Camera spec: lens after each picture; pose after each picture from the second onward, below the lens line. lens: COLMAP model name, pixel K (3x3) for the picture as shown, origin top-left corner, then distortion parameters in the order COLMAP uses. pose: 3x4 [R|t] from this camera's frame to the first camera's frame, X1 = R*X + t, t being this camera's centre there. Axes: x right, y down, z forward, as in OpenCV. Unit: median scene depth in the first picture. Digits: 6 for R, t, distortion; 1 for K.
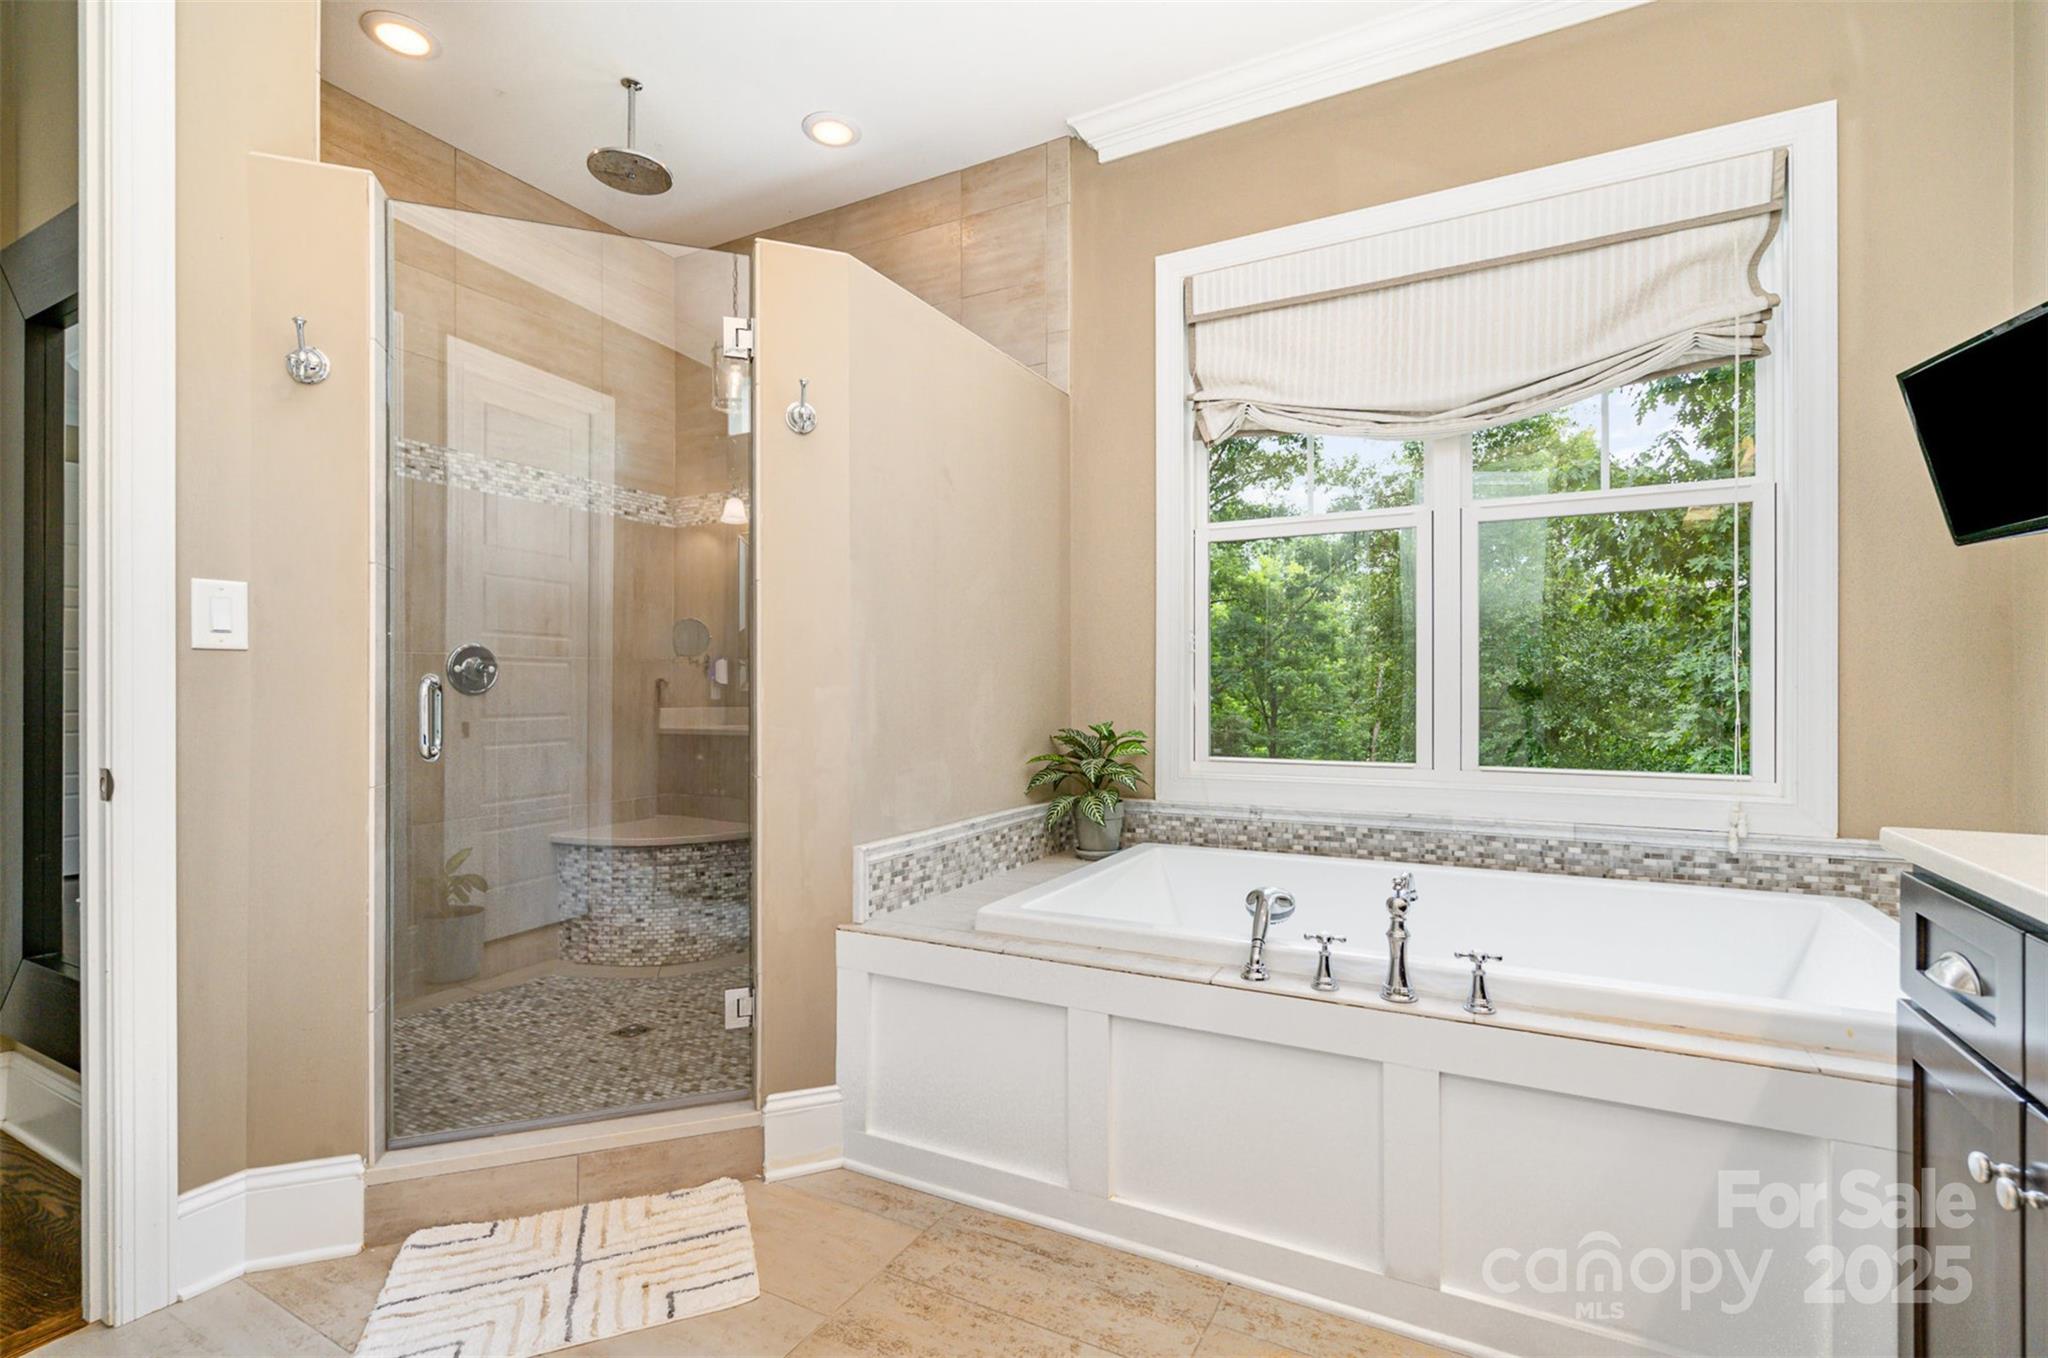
lens RADIAL K [[926.2, 0, 1026.6], [0, 926.2, 685.7], [0, 0, 1]] dist [-0.002109, -0.000158]
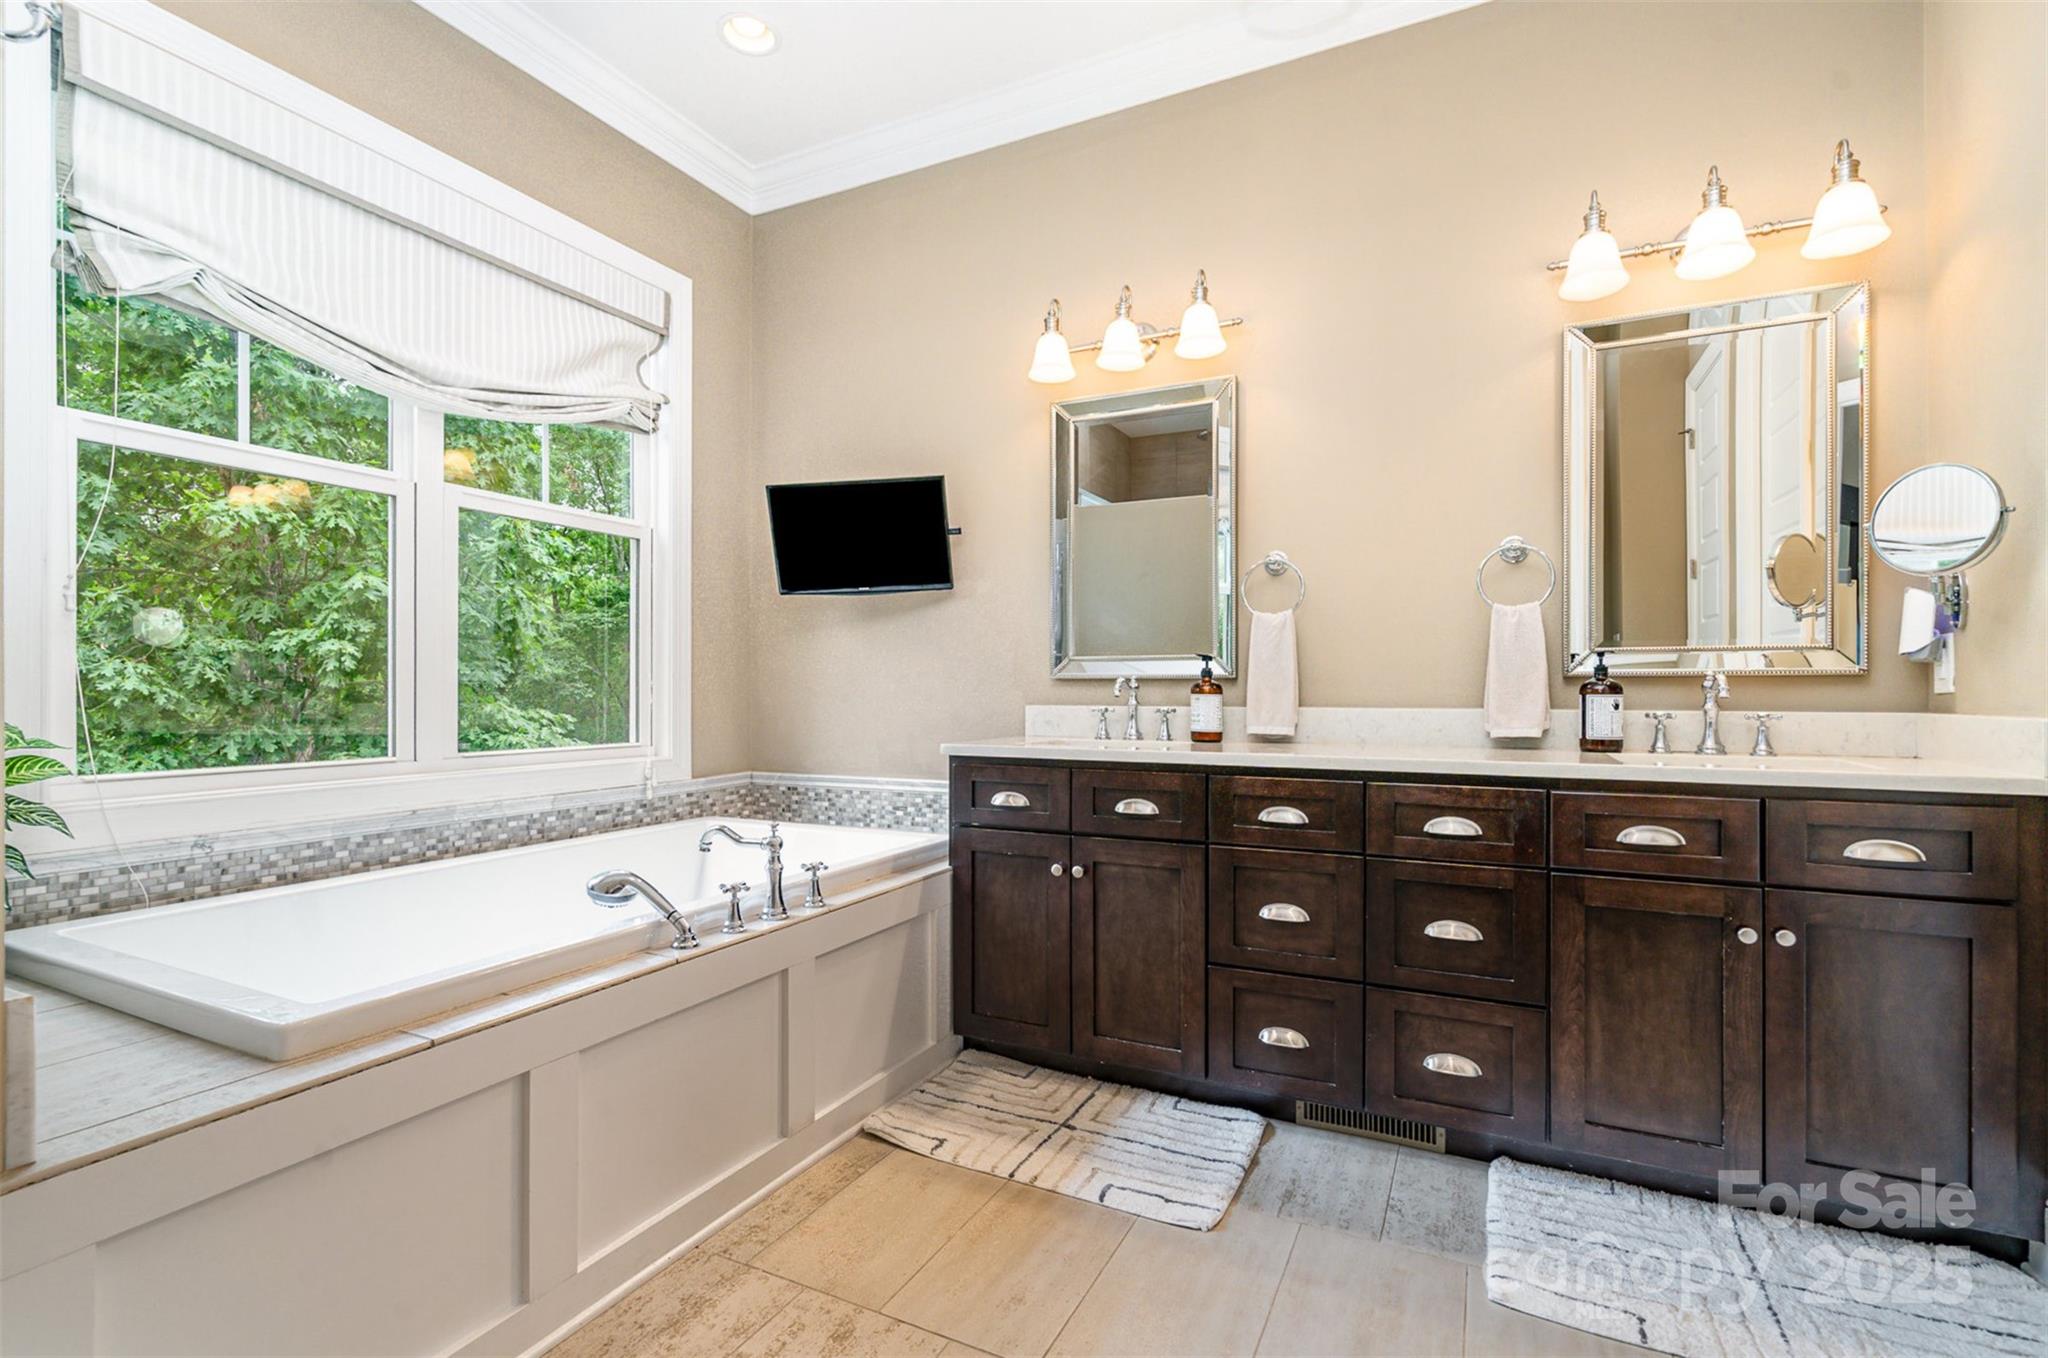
lens RADIAL K [[926.2, 0, 1026.6], [0, 926.2, 685.7], [0, 0, 1]] dist [-0.002109, -0.000158]
pose [[-0.024404, 0.006197, 0.999683, -0.525198], [-0.002709, 0.999977, -0.006265, 0.019470], [-0.999698, -0.002861, -0.024387, 0.424889]]
